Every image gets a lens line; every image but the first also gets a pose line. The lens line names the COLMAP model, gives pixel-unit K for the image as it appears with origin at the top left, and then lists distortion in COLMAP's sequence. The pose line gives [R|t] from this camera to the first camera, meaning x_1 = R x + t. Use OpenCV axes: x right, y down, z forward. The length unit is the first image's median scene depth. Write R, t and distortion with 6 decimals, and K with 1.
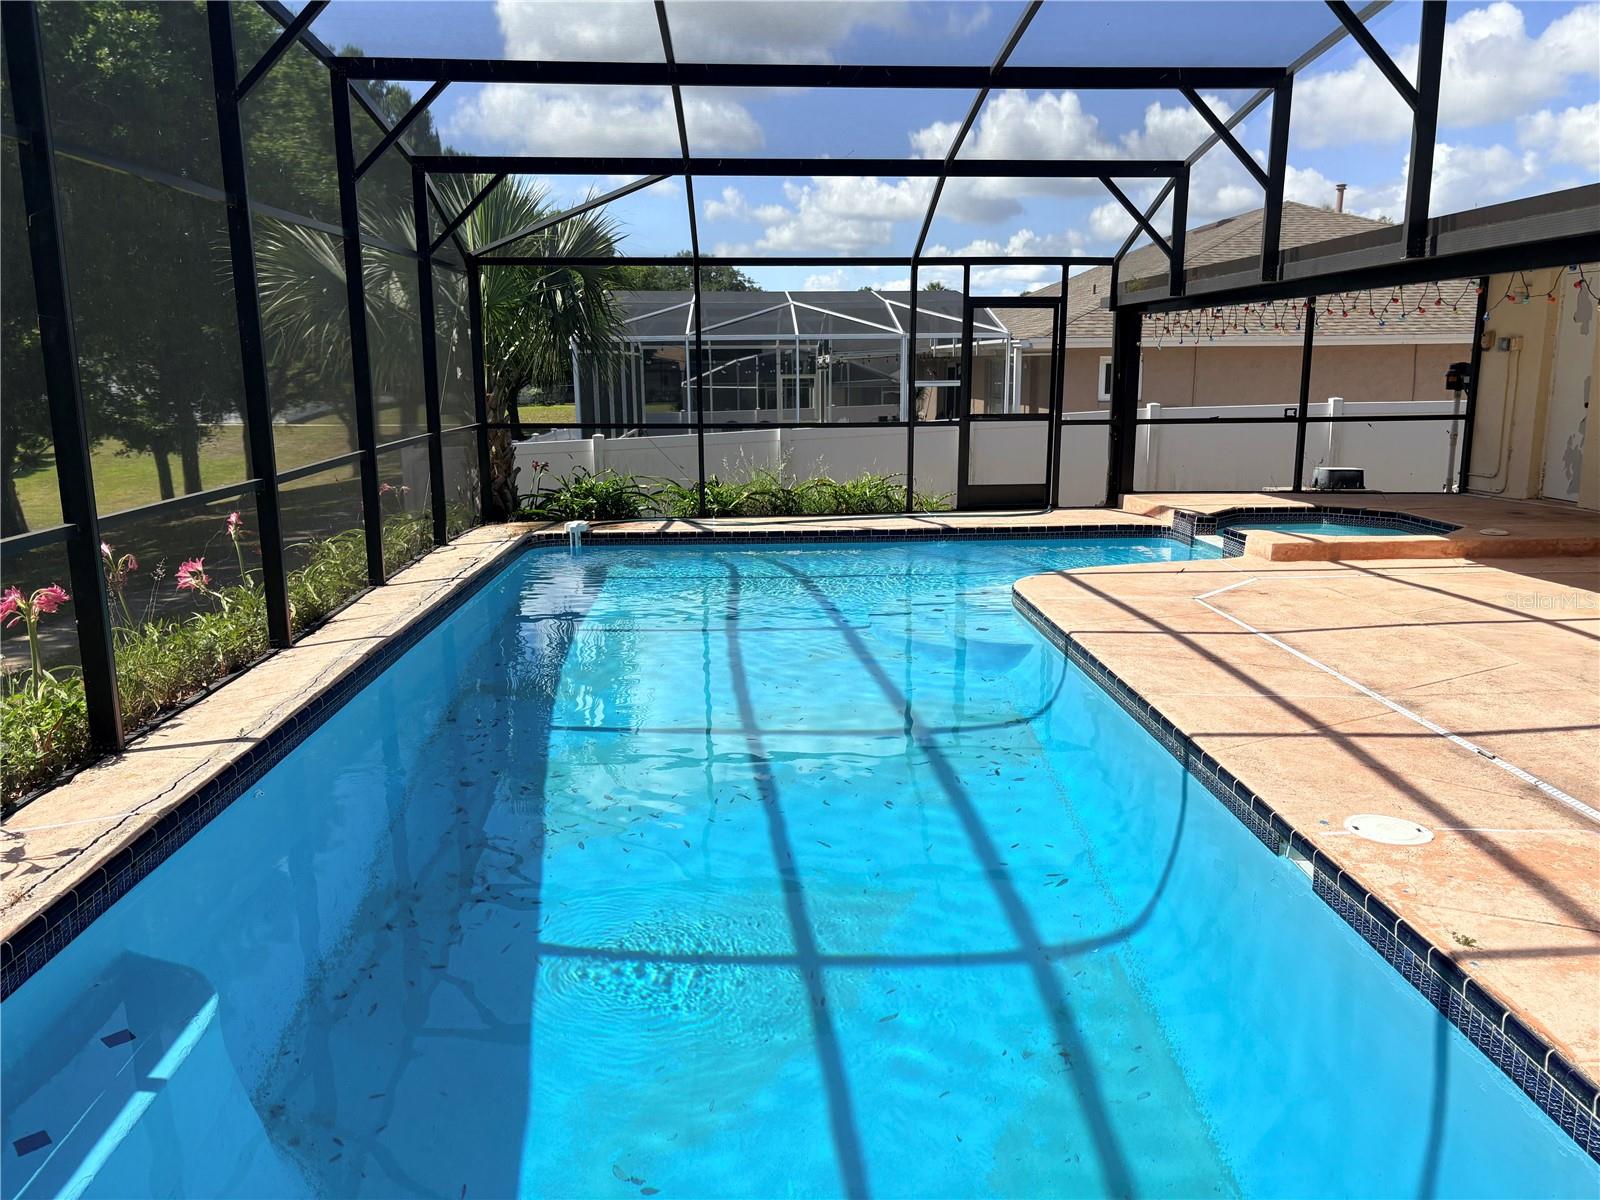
lens RADIAL K [[1258.0, 0, 800.0], [0, 1258.0, 600.0], [0, 0, 1]] dist [0.072734, 0.000487]
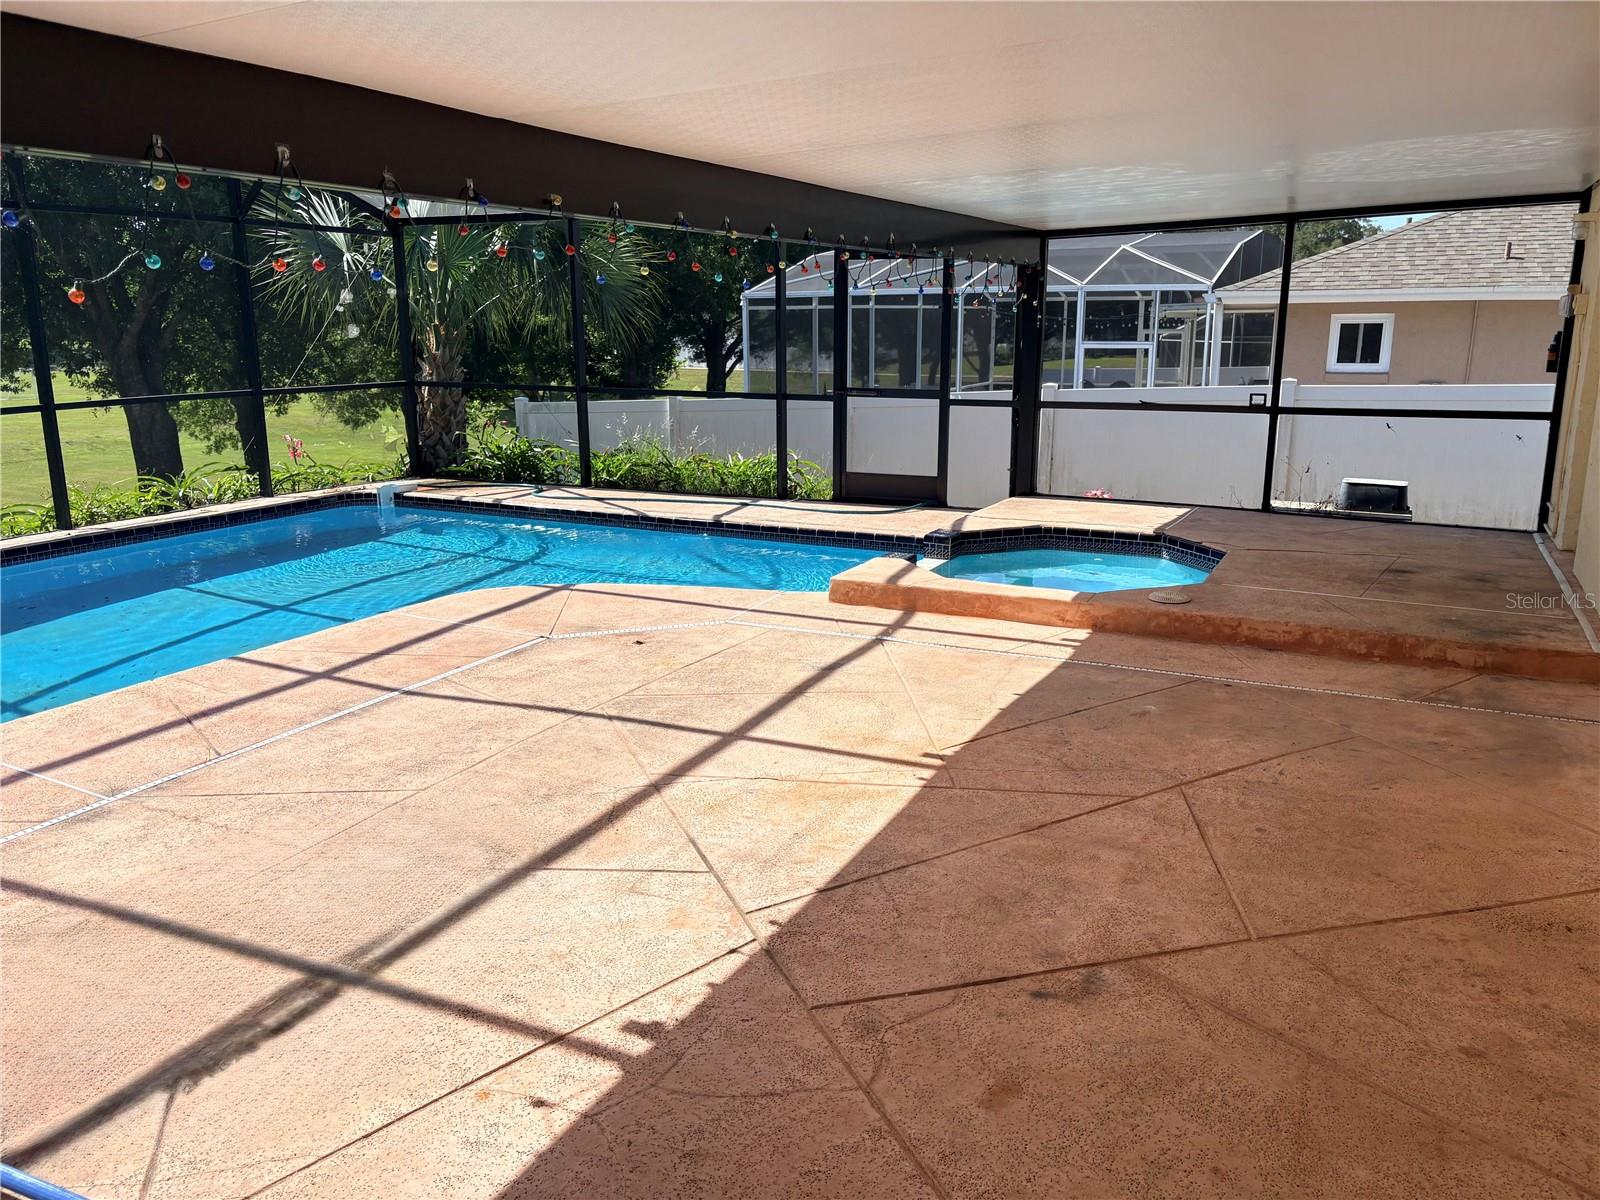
lens RADIAL K [[1258.0, 0, 800.0], [0, 1258.0, 600.0], [0, 0, 1]] dist [0.072734, 0.000487]
pose [[0.866003, 0.114598, -0.486731, 0.524542], [-0.097177, 0.993397, 0.060989, -0.054950], [0.490506, -0.005518, 0.871420, 0.257627]]
